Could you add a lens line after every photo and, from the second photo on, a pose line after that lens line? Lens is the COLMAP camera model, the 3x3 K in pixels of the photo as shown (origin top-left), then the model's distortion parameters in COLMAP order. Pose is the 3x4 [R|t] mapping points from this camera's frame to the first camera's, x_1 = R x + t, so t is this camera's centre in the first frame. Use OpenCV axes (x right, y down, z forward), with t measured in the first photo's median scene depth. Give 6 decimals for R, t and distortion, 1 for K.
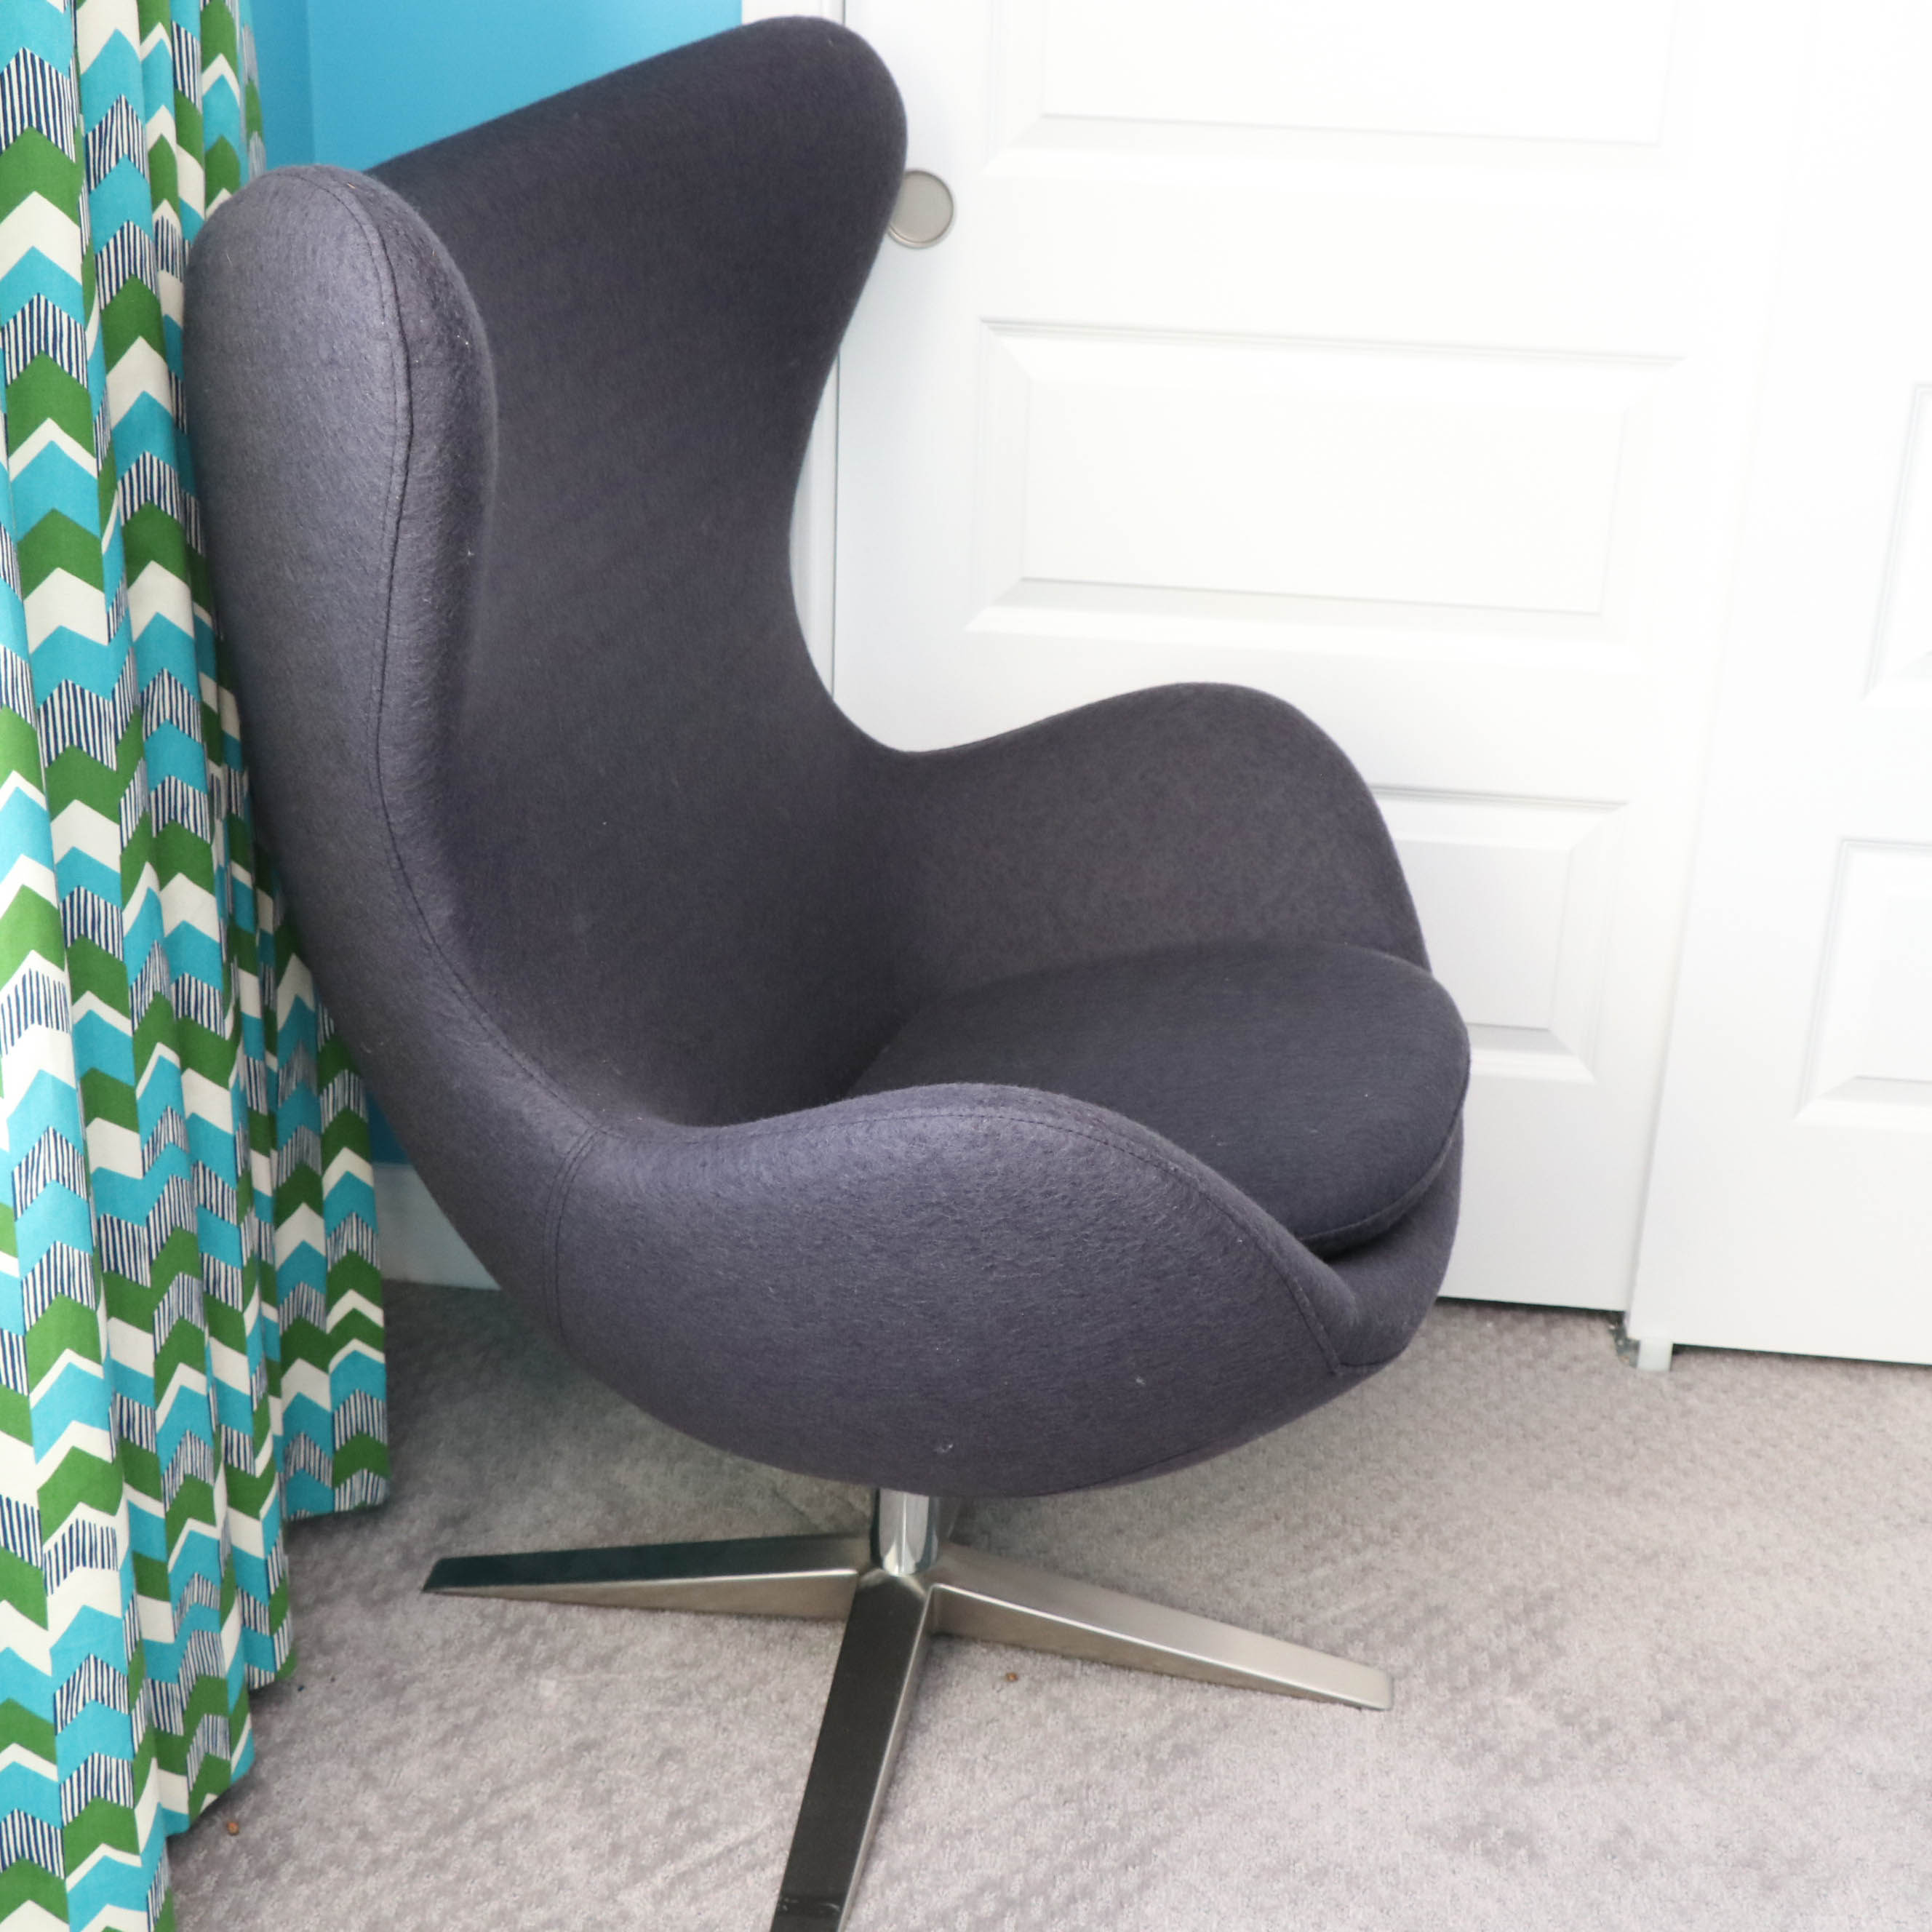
lens RADIAL K [[2785.3, 0, 964.9], [0, 2785.3, 998.6], [0, 0, 1]] dist [0.005556, 0.017159]
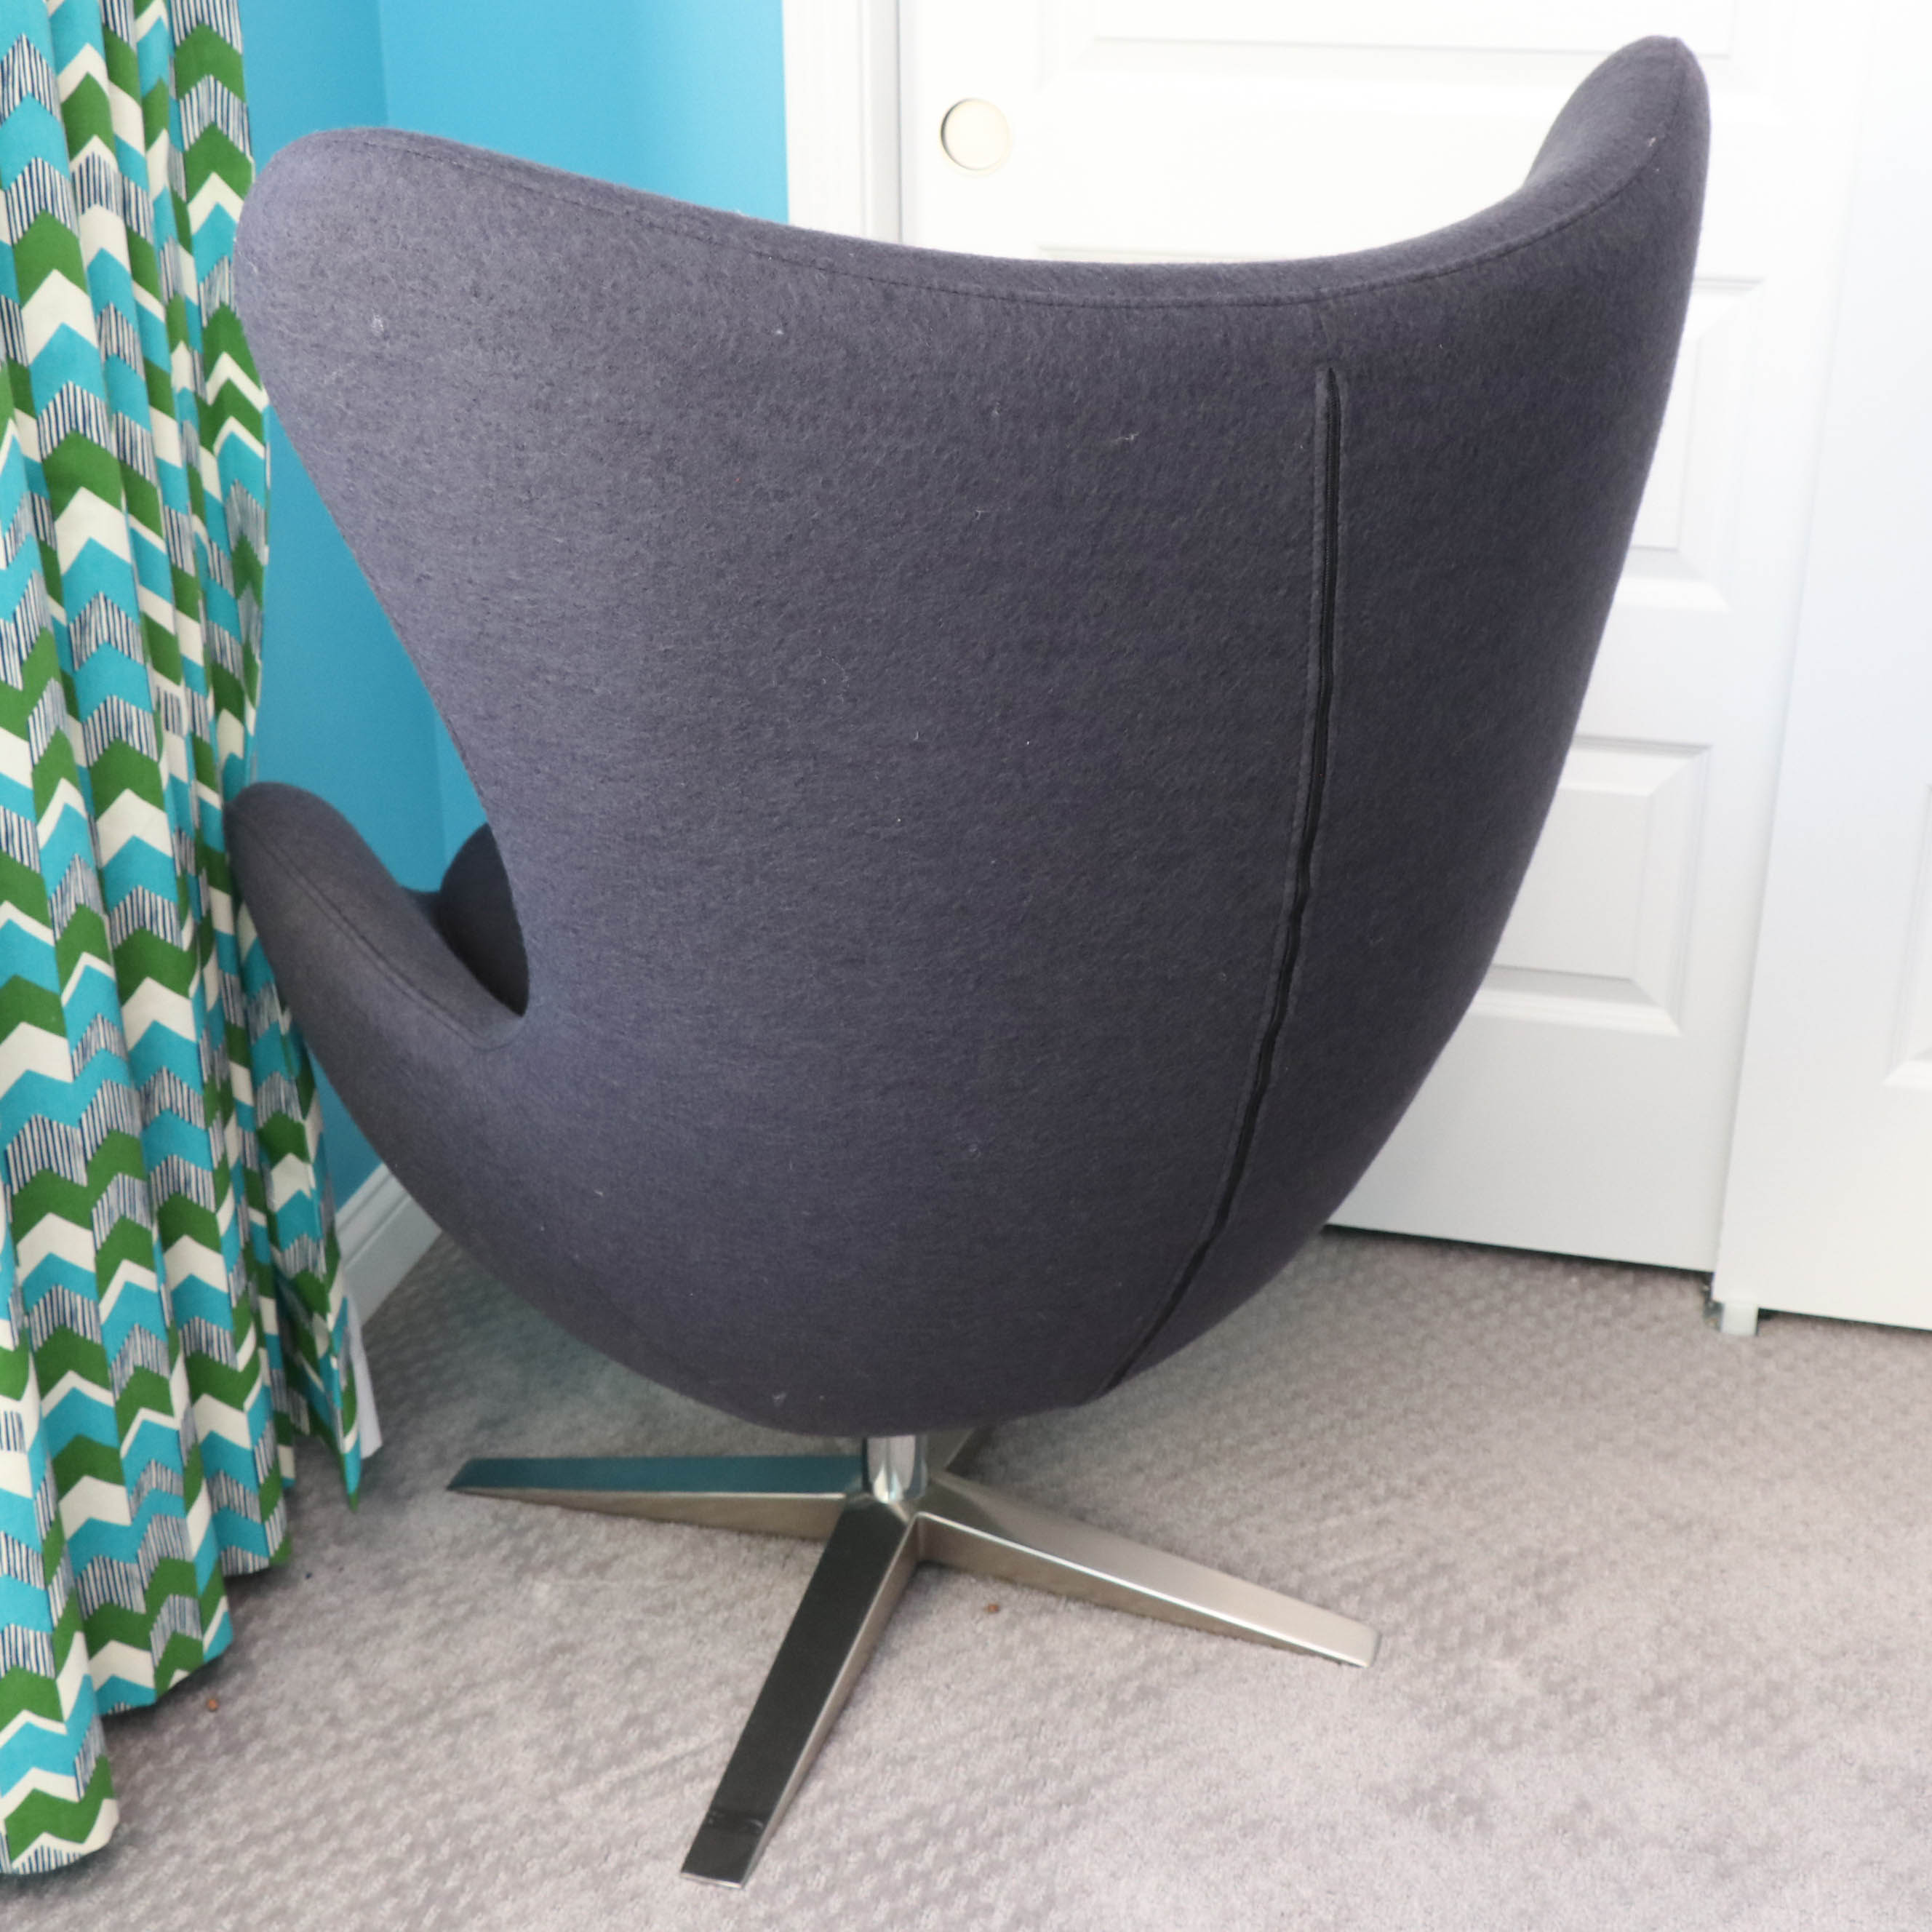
lens RADIAL K [[2759.0, 0, 966.0], [0, 2759.0, 966.0], [0, 0, 1]] dist [0.005262, 0.003362]
pose [[0.988650, 0.028748, -0.147459, 0.149395], [-0.026527, 0.999503, 0.017010, -0.004297], [0.147875, -0.012905, 0.988922, 0.019753]]
